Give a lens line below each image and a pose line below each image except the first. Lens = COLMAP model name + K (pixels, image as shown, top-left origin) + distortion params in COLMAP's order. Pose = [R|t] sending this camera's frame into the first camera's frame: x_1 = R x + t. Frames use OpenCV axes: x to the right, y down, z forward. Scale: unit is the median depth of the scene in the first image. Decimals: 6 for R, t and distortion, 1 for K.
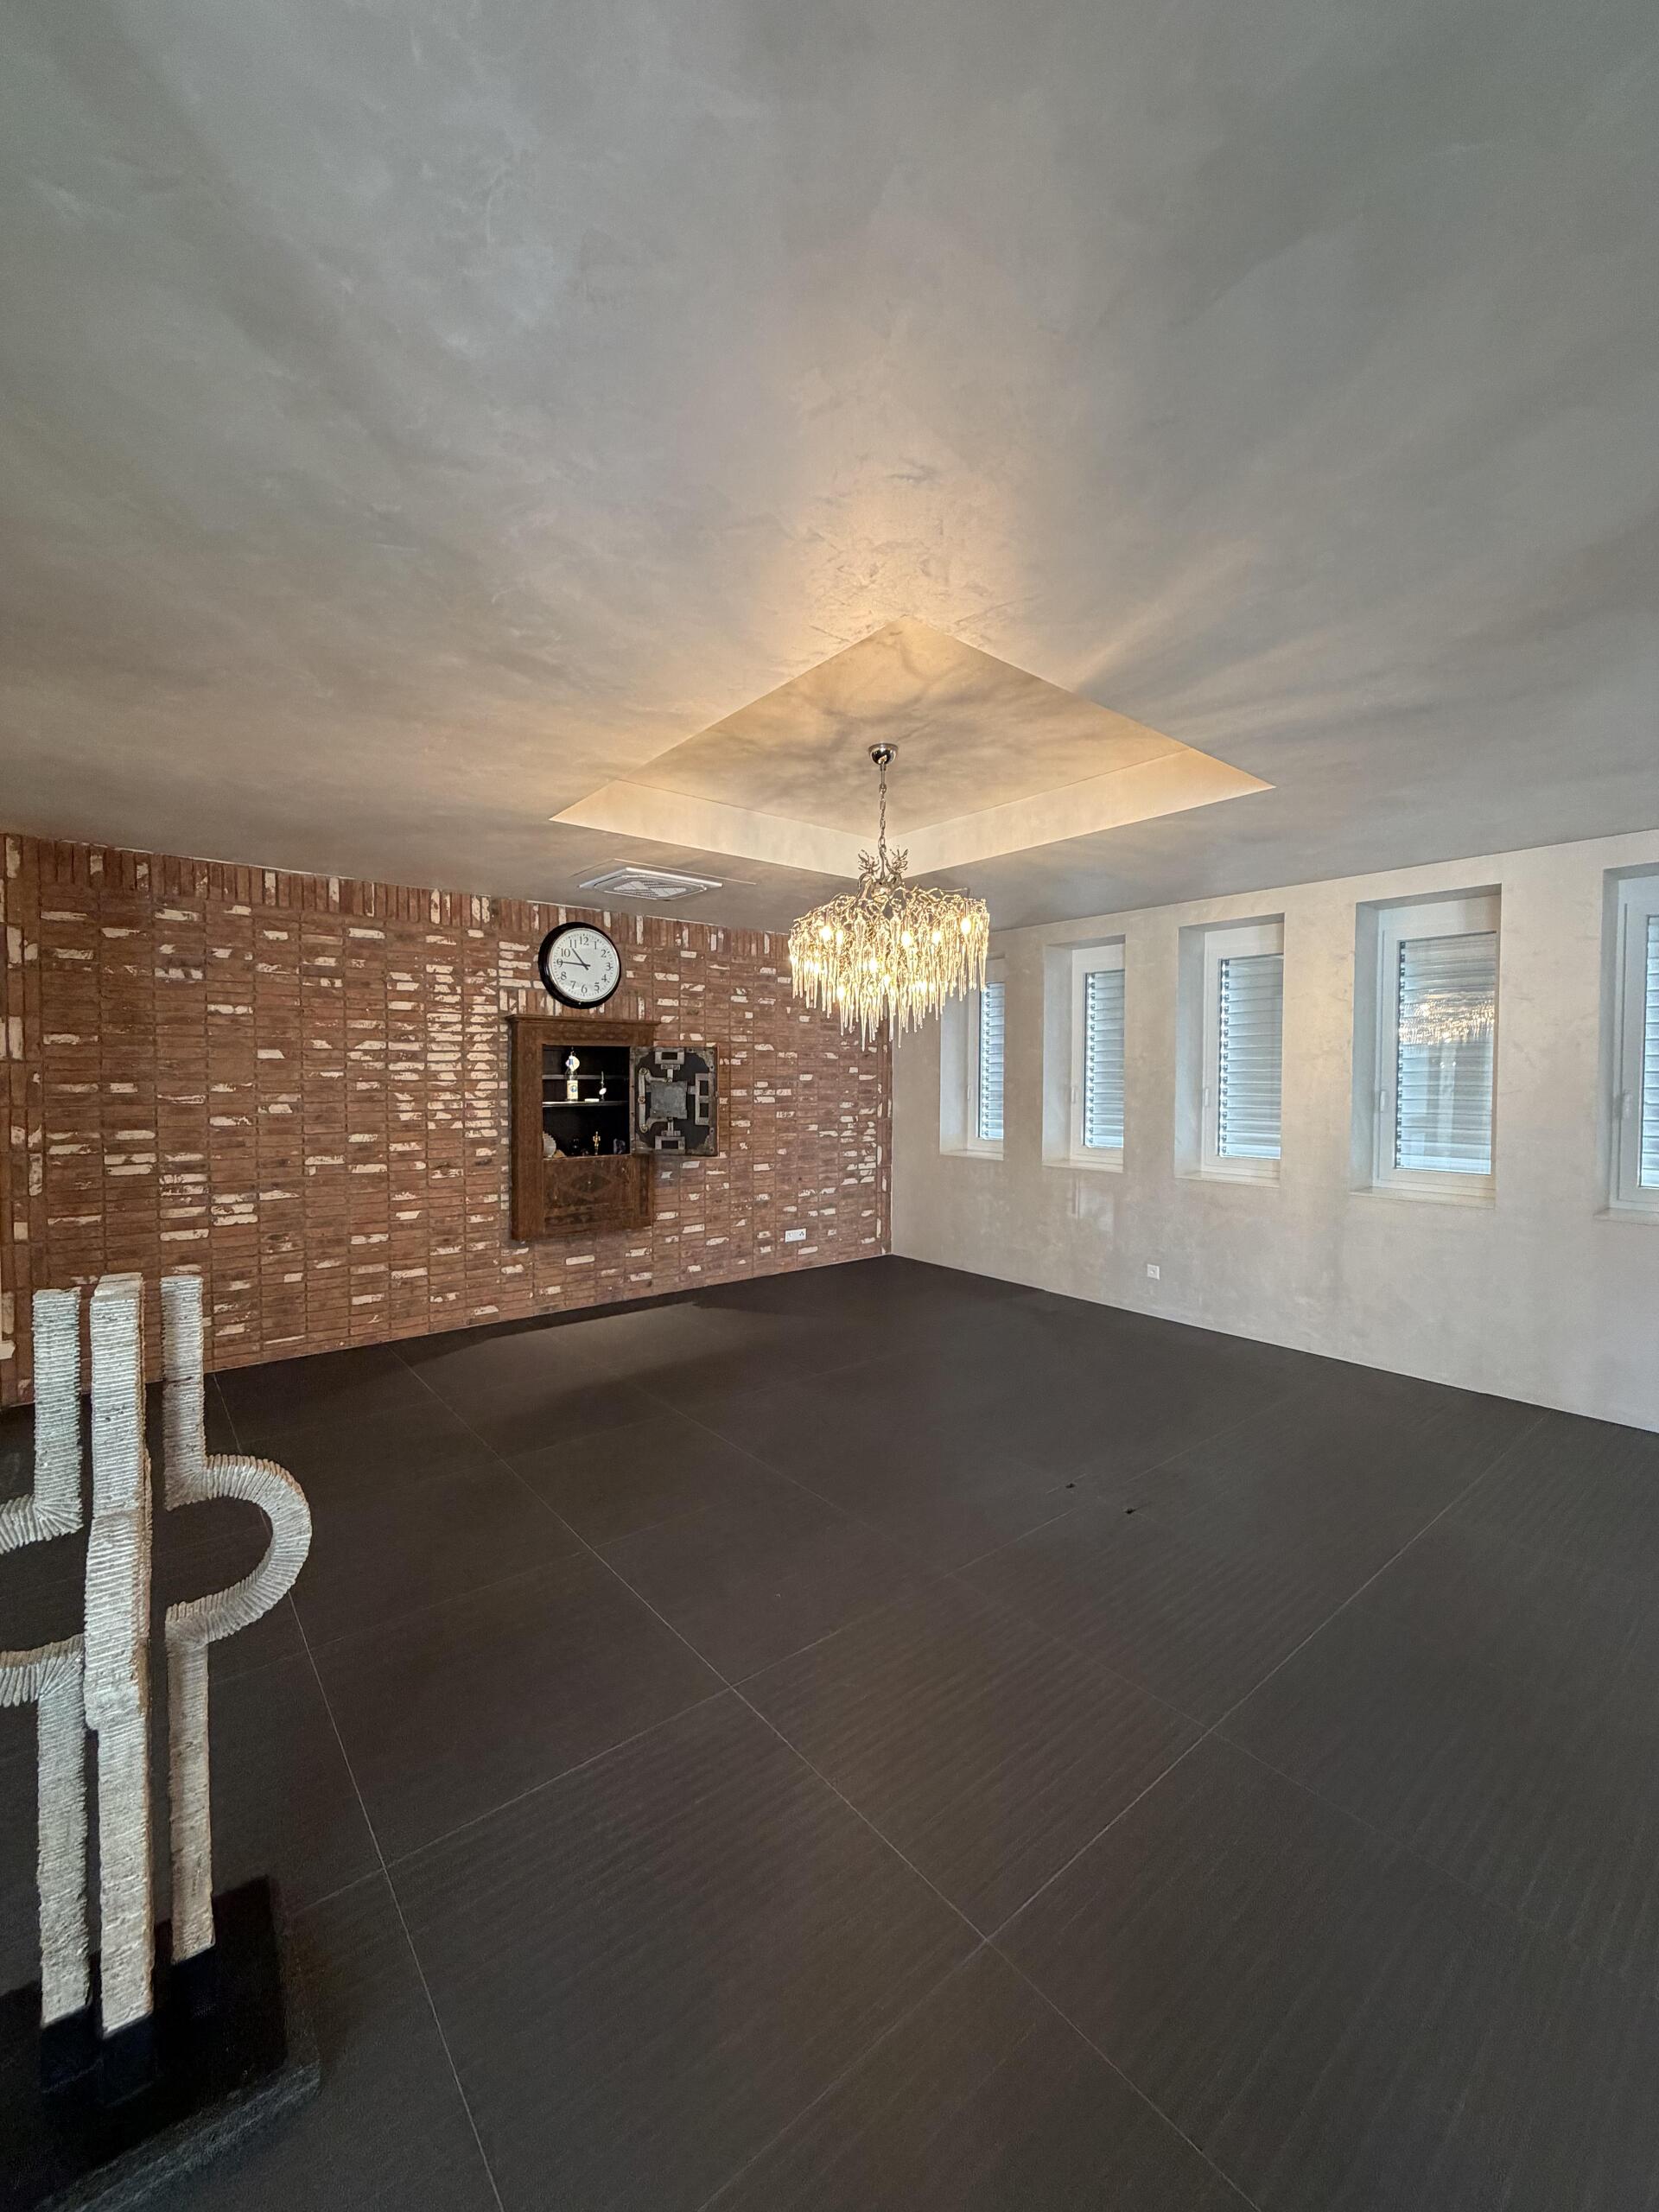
lens RADIAL K [[885.0, 0, 832.7], [0, 885.0, 1098.8], [0, 0, 1]] dist [0.000861, 0.001399]
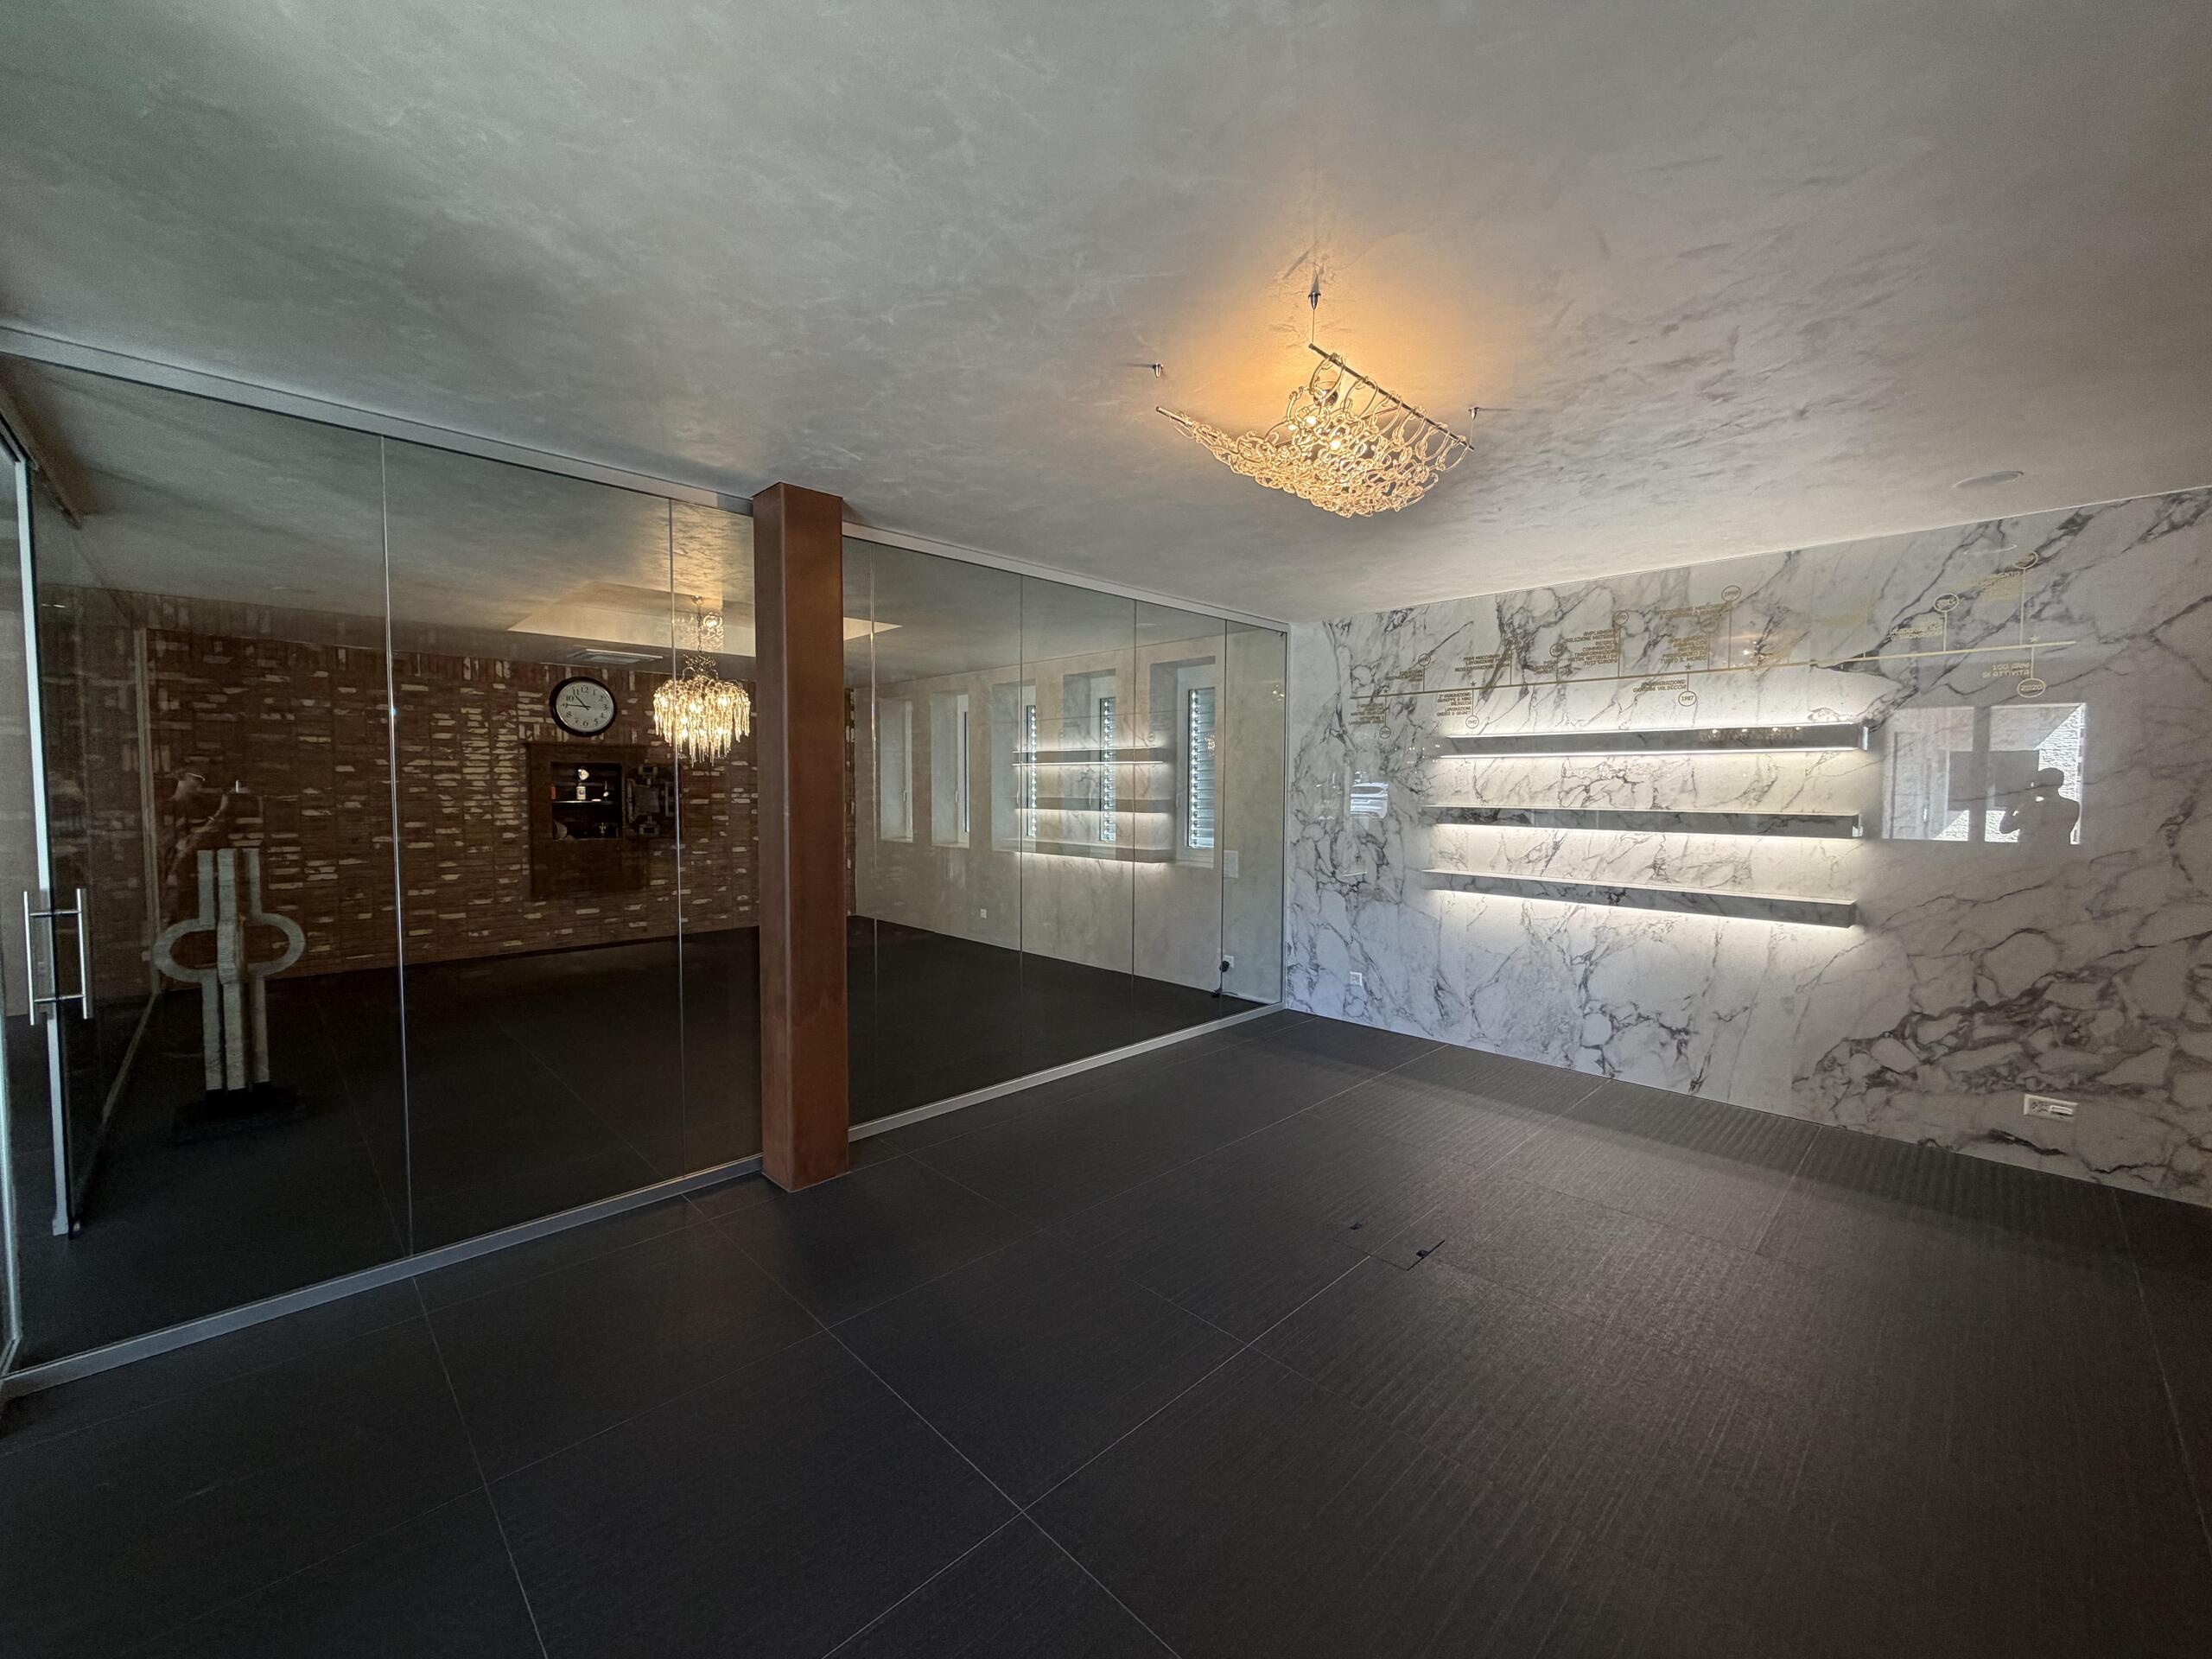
lens RADIAL K [[885.0, 0, 1097.5], [0, 885.0, 827.1], [0, 0, 1]] dist [0.000861, 0.001399]
pose [[0.996609, -0.004554, 0.082157, 0.462097], [0.002834, 0.999775, 0.021031, 0.018835], [-0.082234, -0.020727, 0.996397, -0.547835]]
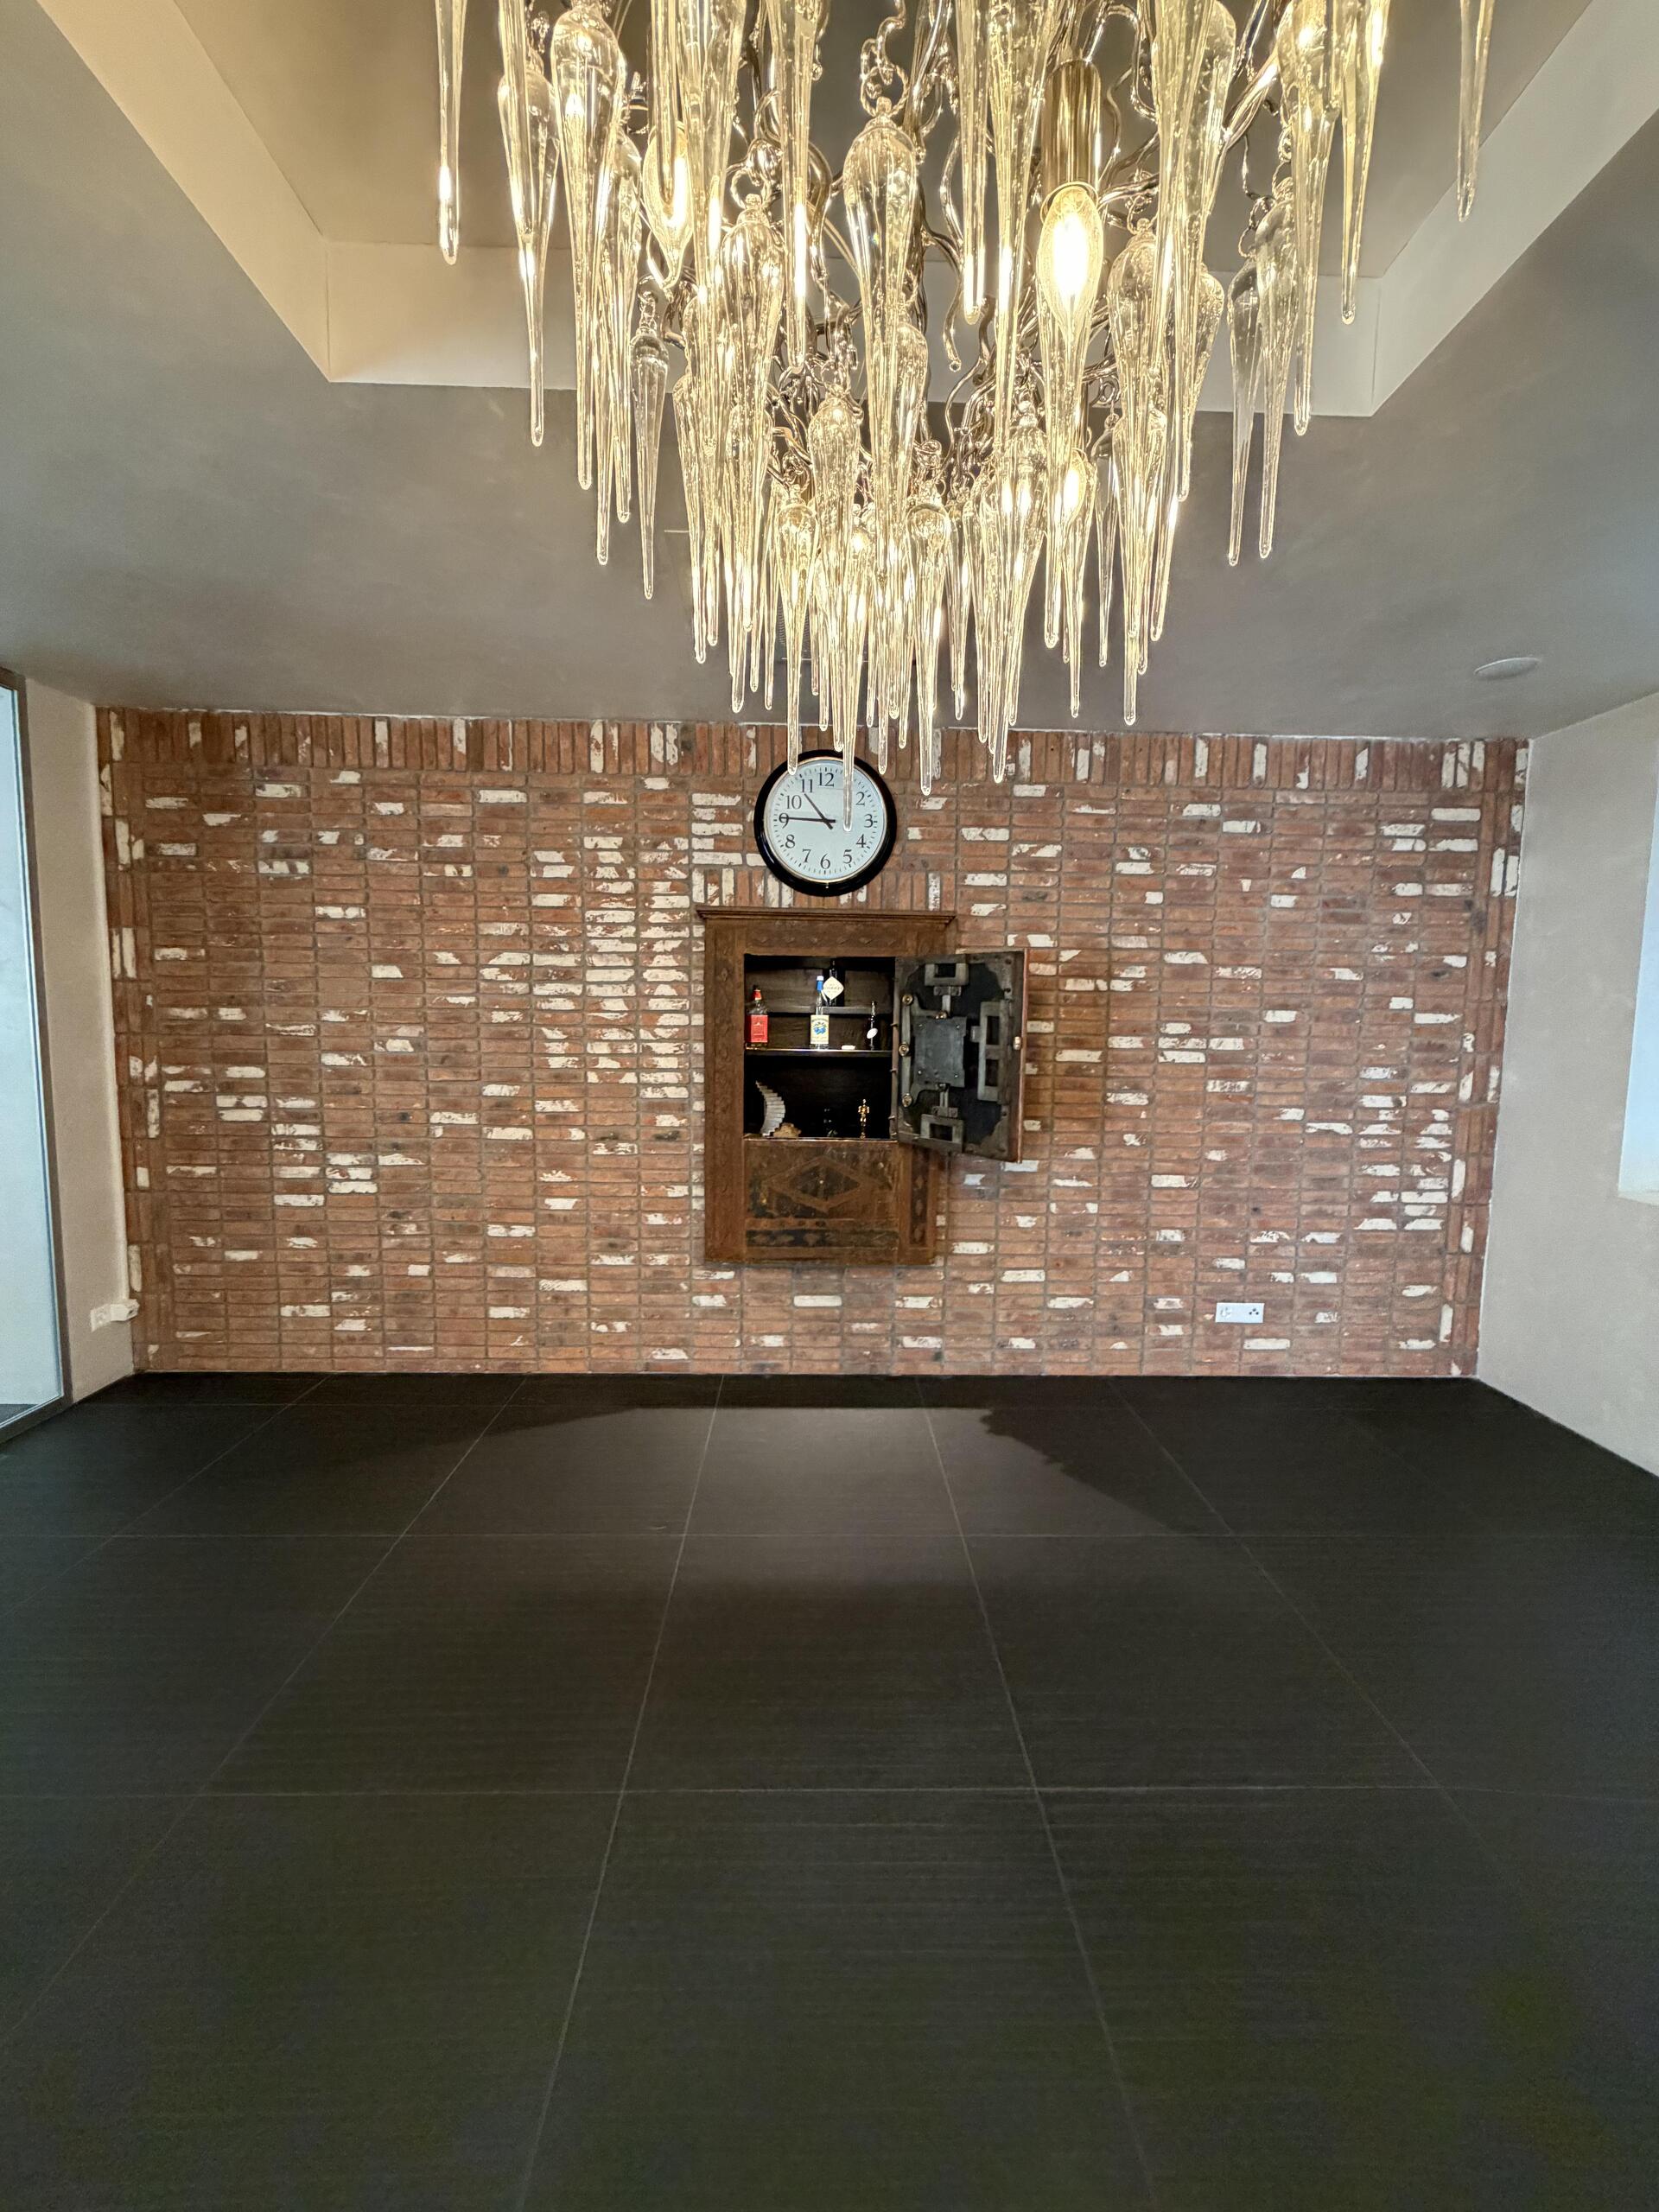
lens RADIAL K [[885.0, 0, 829.4], [0, 885.0, 1098.8], [0, 0, 1]] dist [0.000861, 0.001399]
pose [[0.787356, 0.064323, -0.613134, 0.107075], [-0.029294, 0.997322, 0.067010, -0.003989], [0.615802, -0.034799, 0.787132, 0.559803]]
